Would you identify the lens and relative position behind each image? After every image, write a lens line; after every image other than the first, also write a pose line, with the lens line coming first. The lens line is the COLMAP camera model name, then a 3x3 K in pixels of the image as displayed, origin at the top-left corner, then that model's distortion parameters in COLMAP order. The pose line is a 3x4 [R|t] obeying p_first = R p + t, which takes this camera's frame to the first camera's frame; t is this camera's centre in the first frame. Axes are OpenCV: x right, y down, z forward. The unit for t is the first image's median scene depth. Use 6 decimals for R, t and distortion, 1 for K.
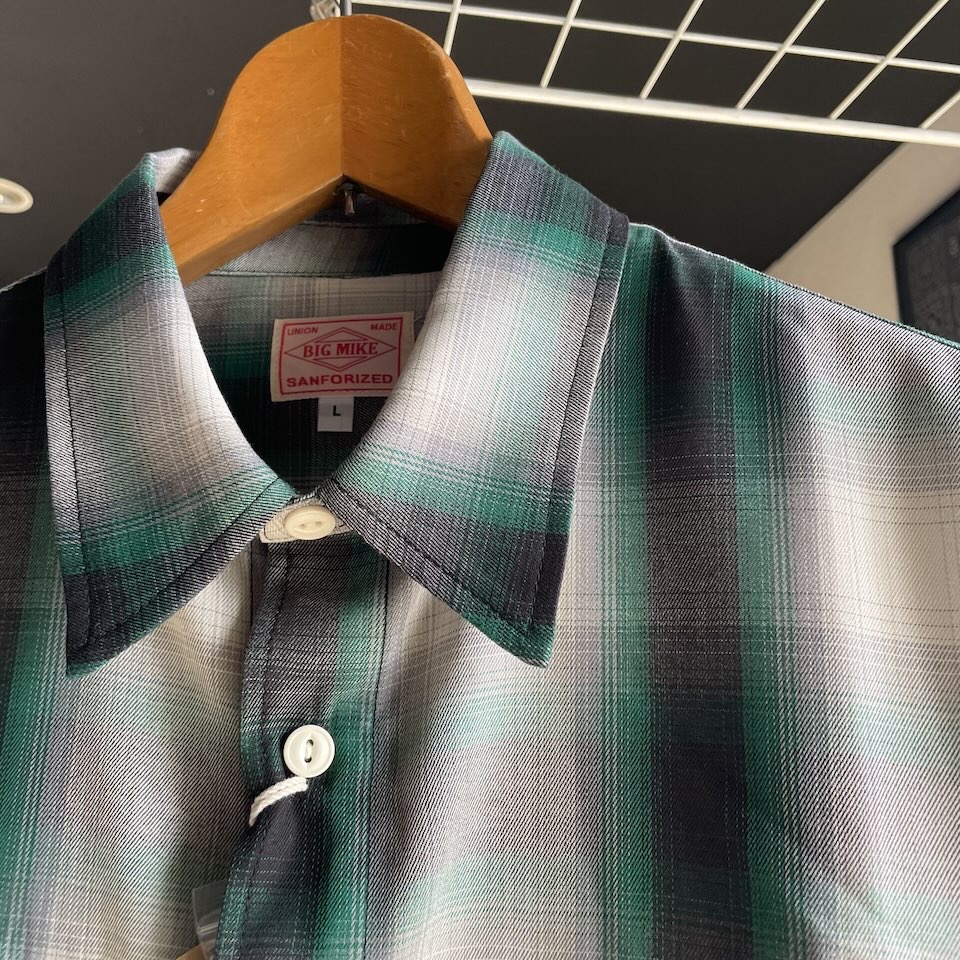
lens RADIAL K [[987.2, 0, 483.4], [0, 987.2, 481.2], [0, 0, 1]] dist [0.036005, 0.000000]
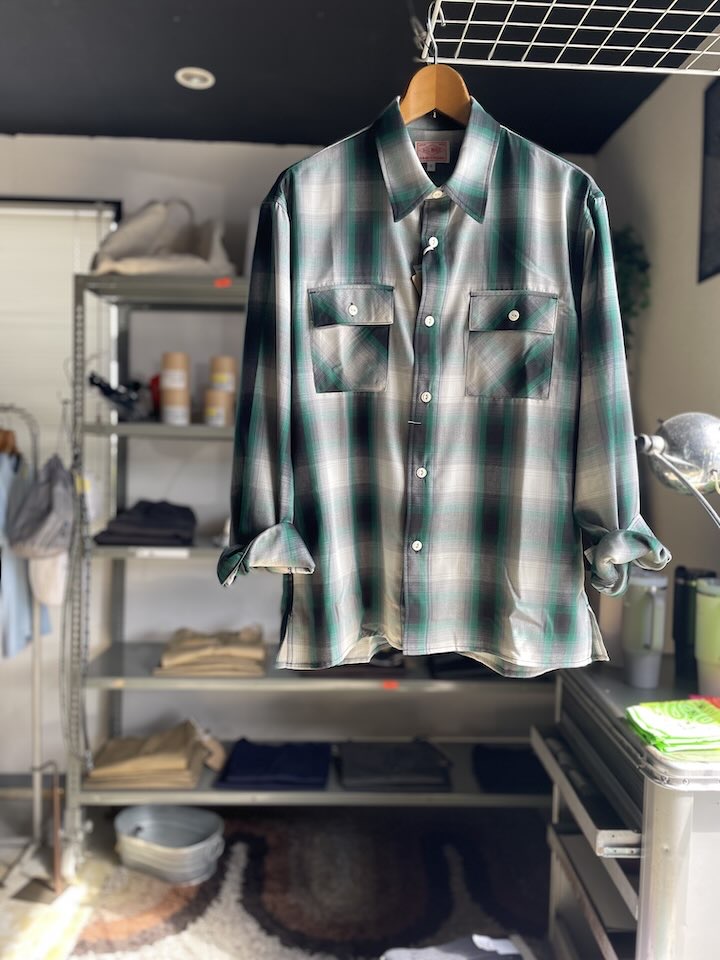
lens RADIAL K [[724.6, 0, 358.7], [0, 724.6, 483.0], [0, 0, 1]] dist [0.052719, 0.010829]
pose [[0.987830, -0.012577, 0.155029, -1.179138], [-0.039770, 0.943169, 0.329925, 0.219872], [-0.150368, -0.332075, 0.931190, -2.935695]]
